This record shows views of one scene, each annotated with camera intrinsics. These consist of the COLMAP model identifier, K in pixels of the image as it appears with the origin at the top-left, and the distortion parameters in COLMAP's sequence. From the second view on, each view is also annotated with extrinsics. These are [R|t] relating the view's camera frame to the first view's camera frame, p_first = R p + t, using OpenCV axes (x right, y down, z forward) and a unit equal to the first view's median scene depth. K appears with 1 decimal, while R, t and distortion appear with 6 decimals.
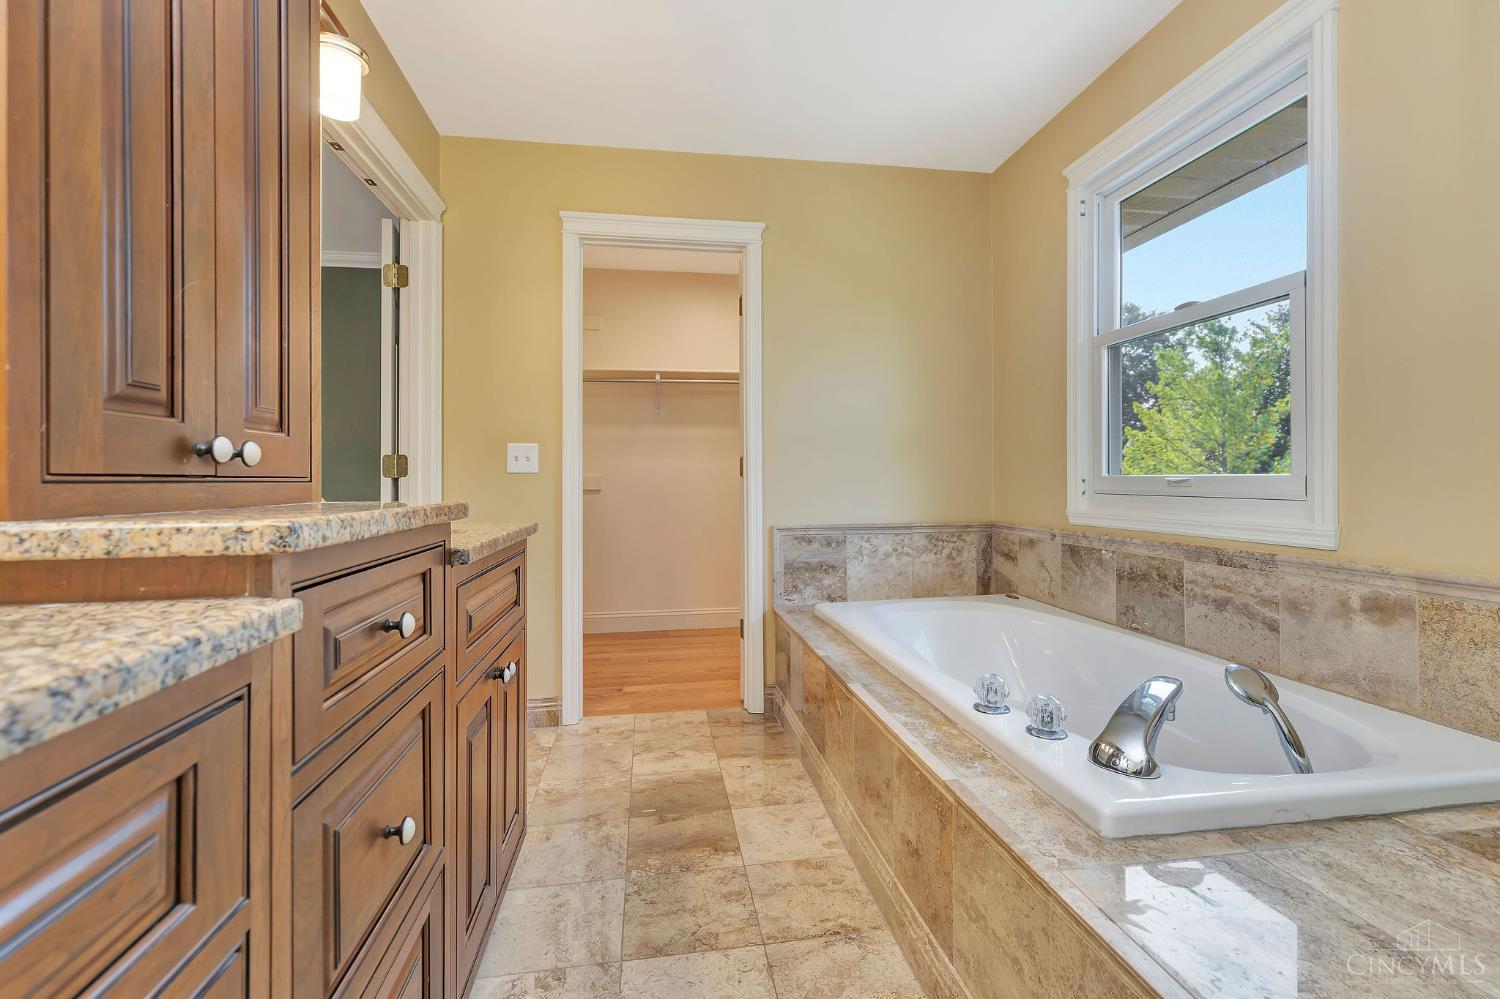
lens RADIAL K [[693.9, 0, 759.2], [0, 693.9, 484.6], [0, 0, 1]] dist [0.000103, -0.001308]
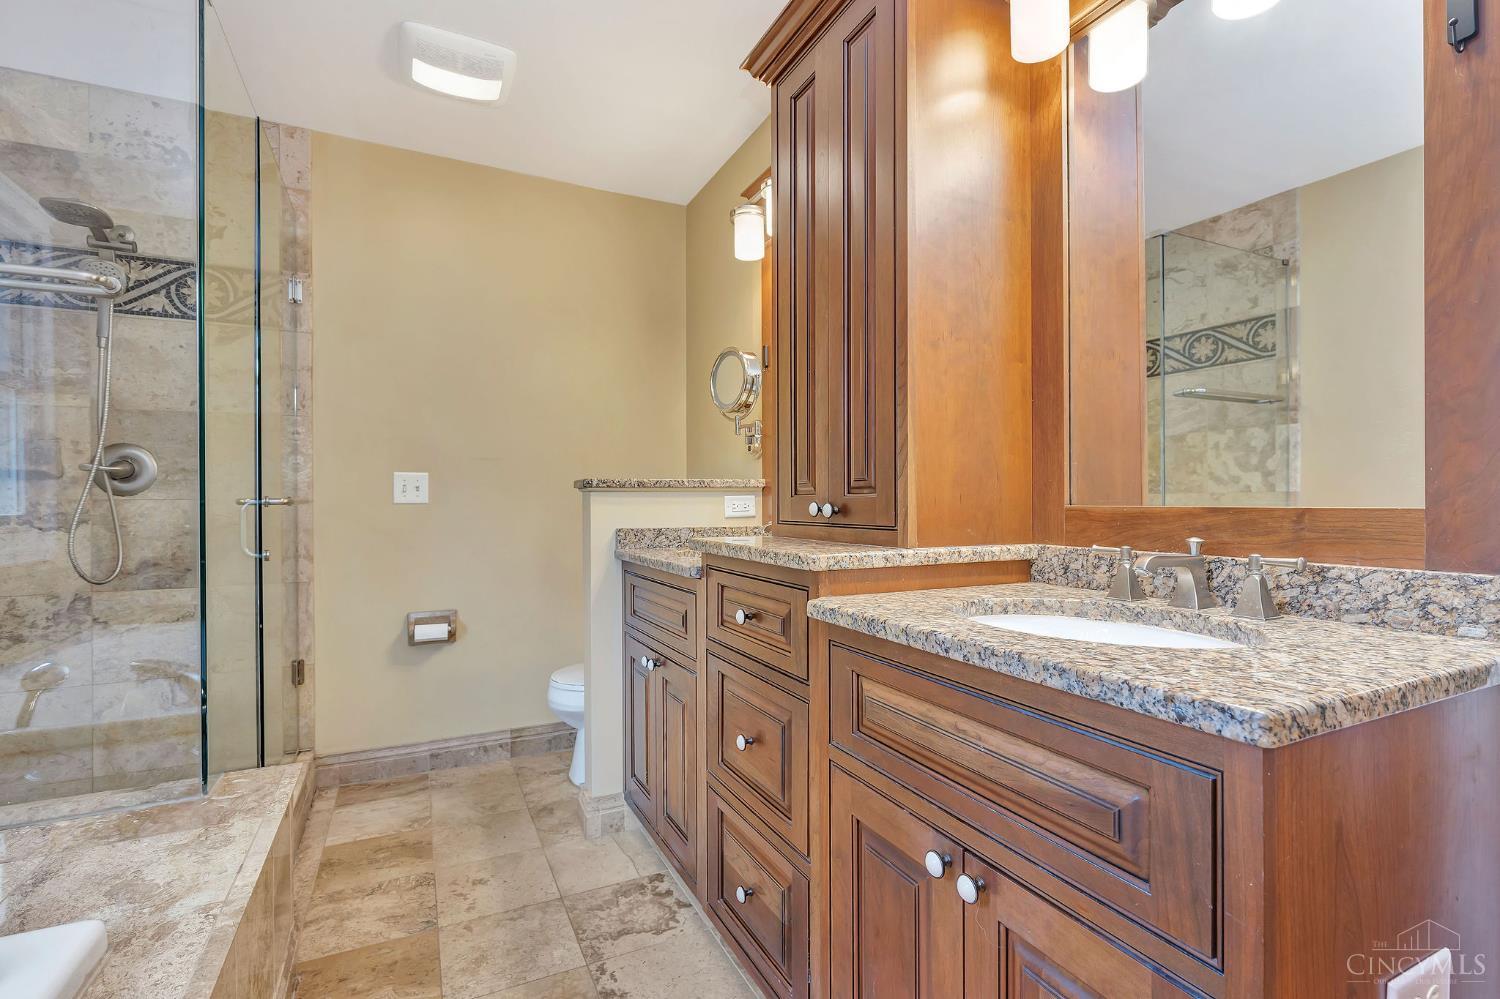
lens RADIAL K [[693.9, 0, 757.9], [0, 693.9, 497.6], [0, 0, 1]] dist [0.000103, -0.001308]
pose [[-0.954819, 0.009880, -0.297023, -0.026889], [0.008473, 0.999946, 0.006023, -0.041153], [0.297067, 0.003234, -0.954851, 1.222301]]
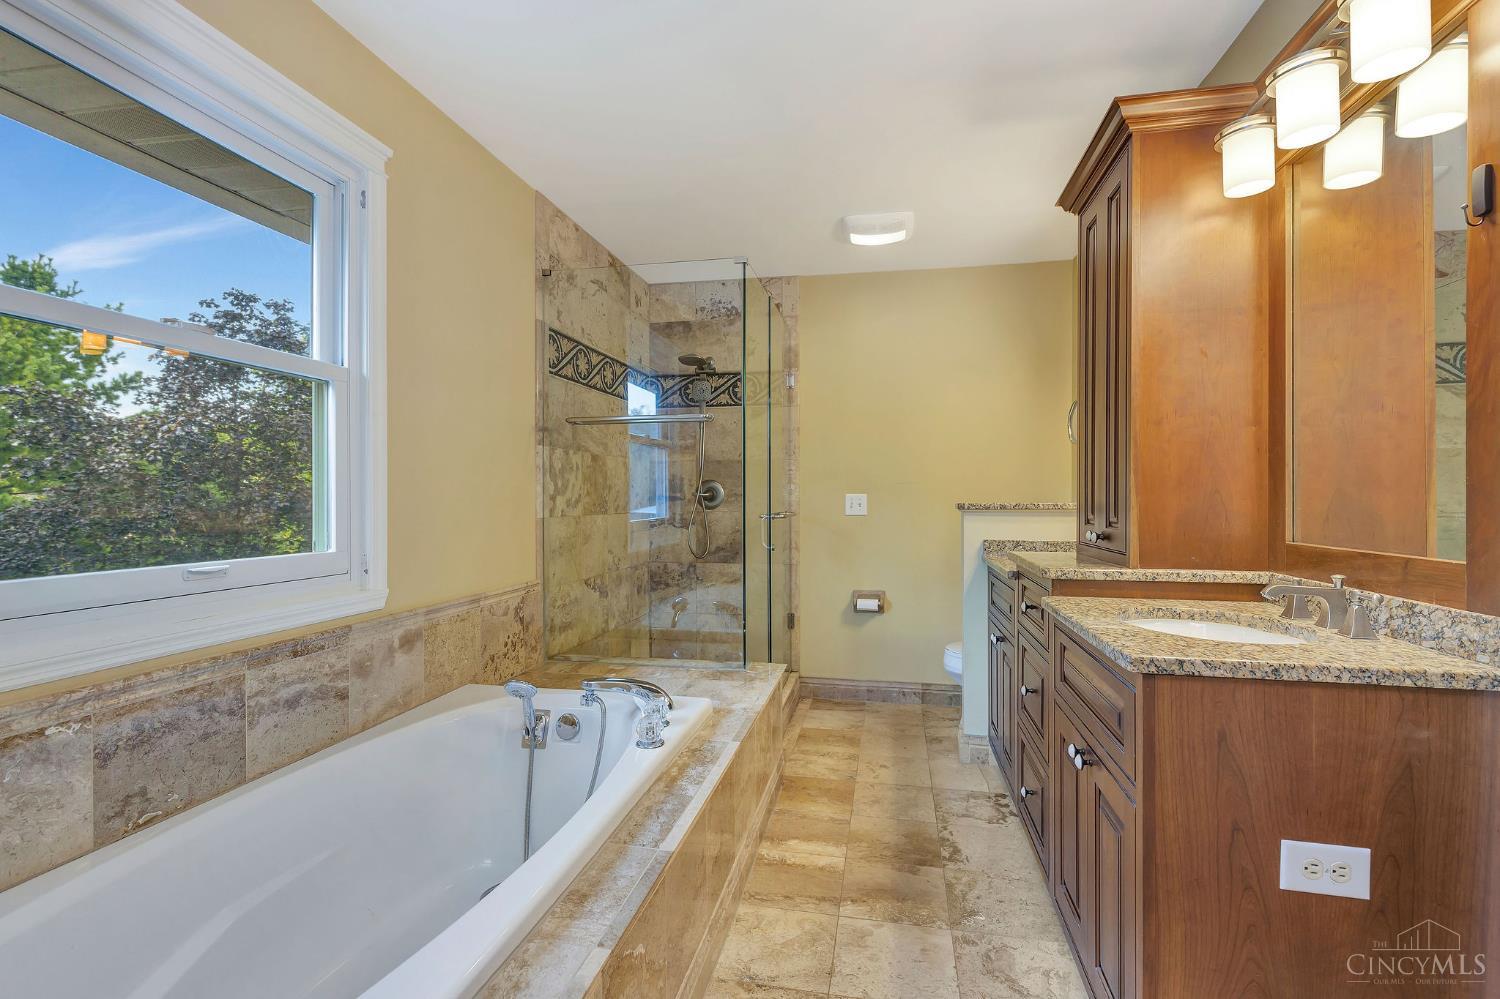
lens RADIAL K [[693.9, 0, 764.8], [0, 693.9, 495.8], [0, 0, 1]] dist [0.000103, -0.001308]
pose [[-0.941488, 0.005716, 0.336997, -0.225275], [0.007483, 0.999964, 0.003942, -0.098181], [-0.336963, 0.006233, -0.941497, 1.727971]]
